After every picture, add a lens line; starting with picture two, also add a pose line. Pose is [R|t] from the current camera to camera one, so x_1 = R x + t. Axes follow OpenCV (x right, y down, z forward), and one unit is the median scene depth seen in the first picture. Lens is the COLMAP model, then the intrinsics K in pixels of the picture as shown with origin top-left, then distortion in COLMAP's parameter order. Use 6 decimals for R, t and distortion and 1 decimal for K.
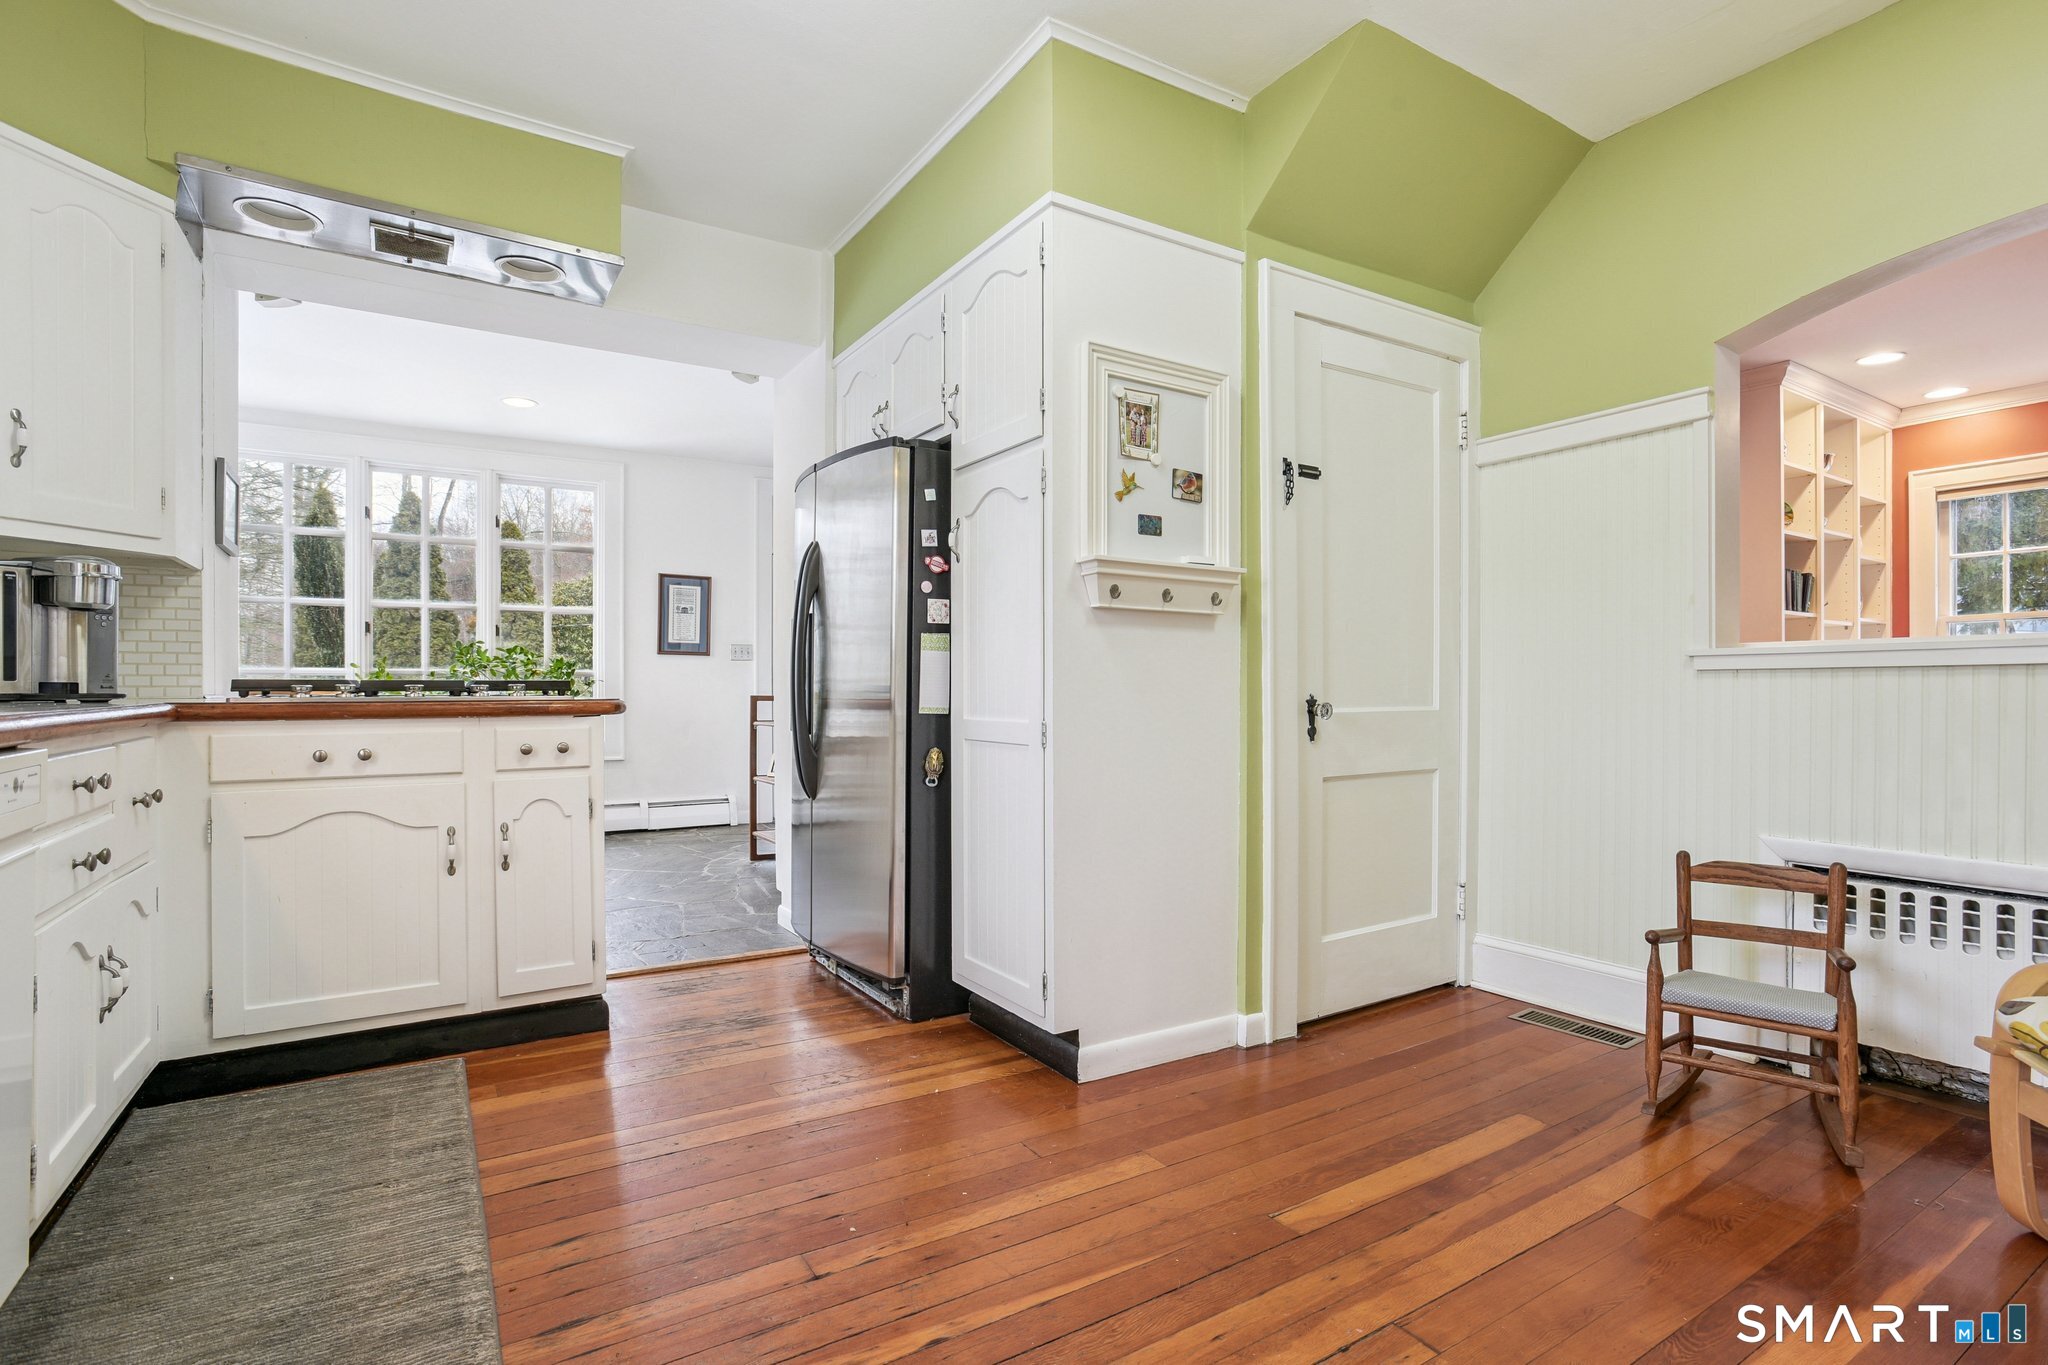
lens RADIAL K [[993.7, 0, 1032.9], [0, 993.7, 696.3], [0, 0, 1]] dist [-0.057765, 0.031436]
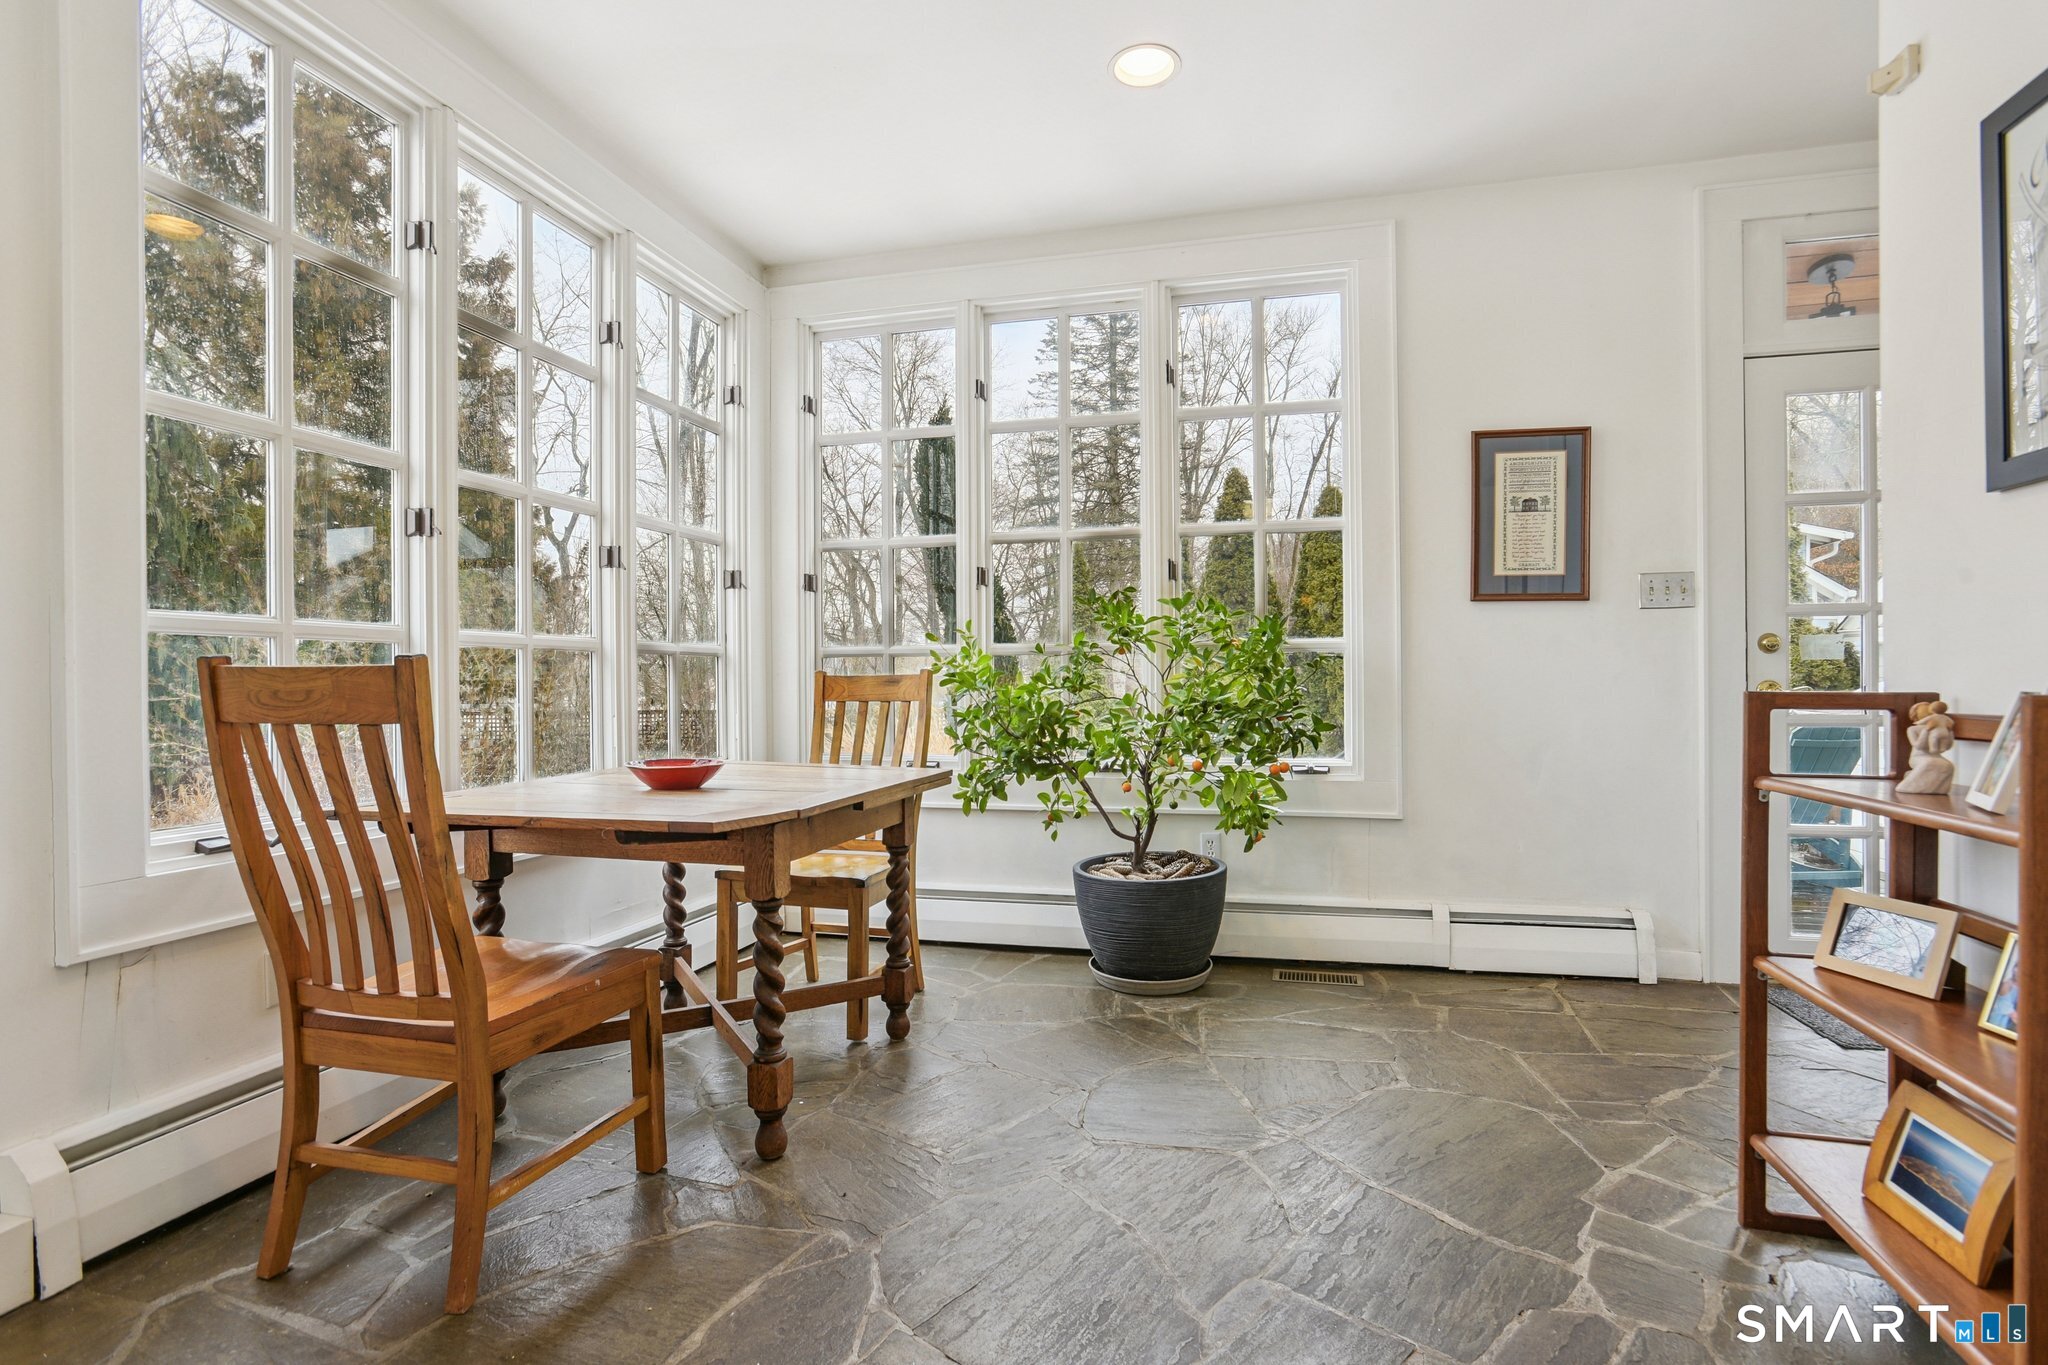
lens RADIAL K [[1005.9, 0, 1030.0], [0, 1005.9, 680.4], [0, 0, 1]] dist [-0.057841, 0.032280]
pose [[0.683432, -0.002876, -0.730009, -0.499456], [-0.000129, 0.999992, -0.004060, -0.007100], [0.730014, 0.002869, 0.683426, 1.468368]]
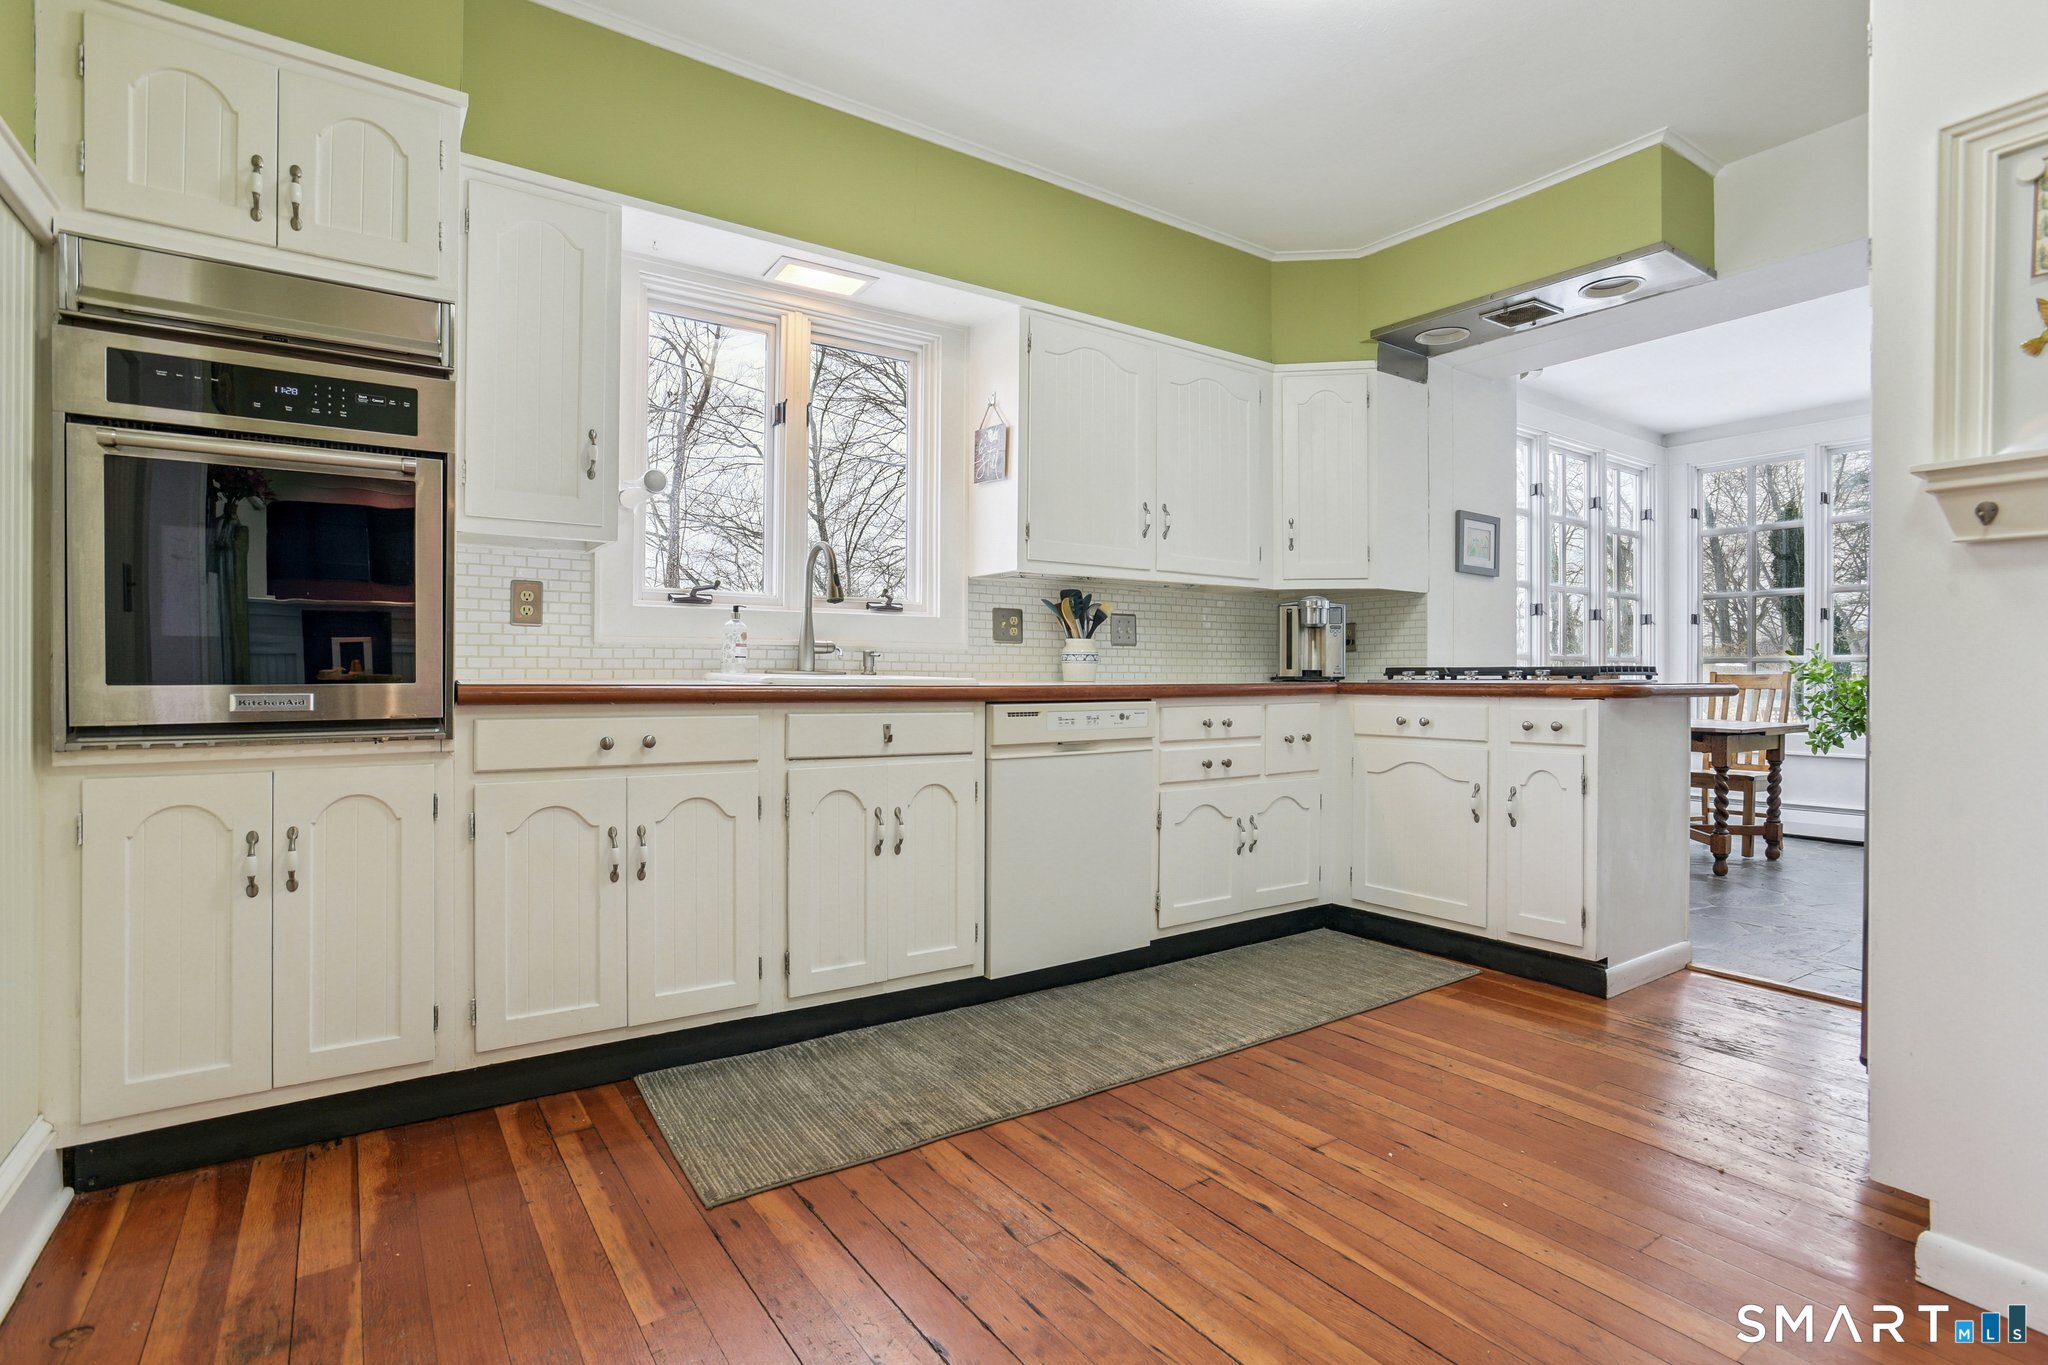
lens RADIAL K [[984.6, 0, 1035.1], [0, 984.6, 677.0], [0, 0, 1]] dist [-0.054060, 0.029818]
pose [[0.040939, 0.001965, -0.999160, 0.655473], [-0.009639, 0.999952, 0.001571, 0.000021], [0.999115, 0.009567, 0.040956, 0.391592]]
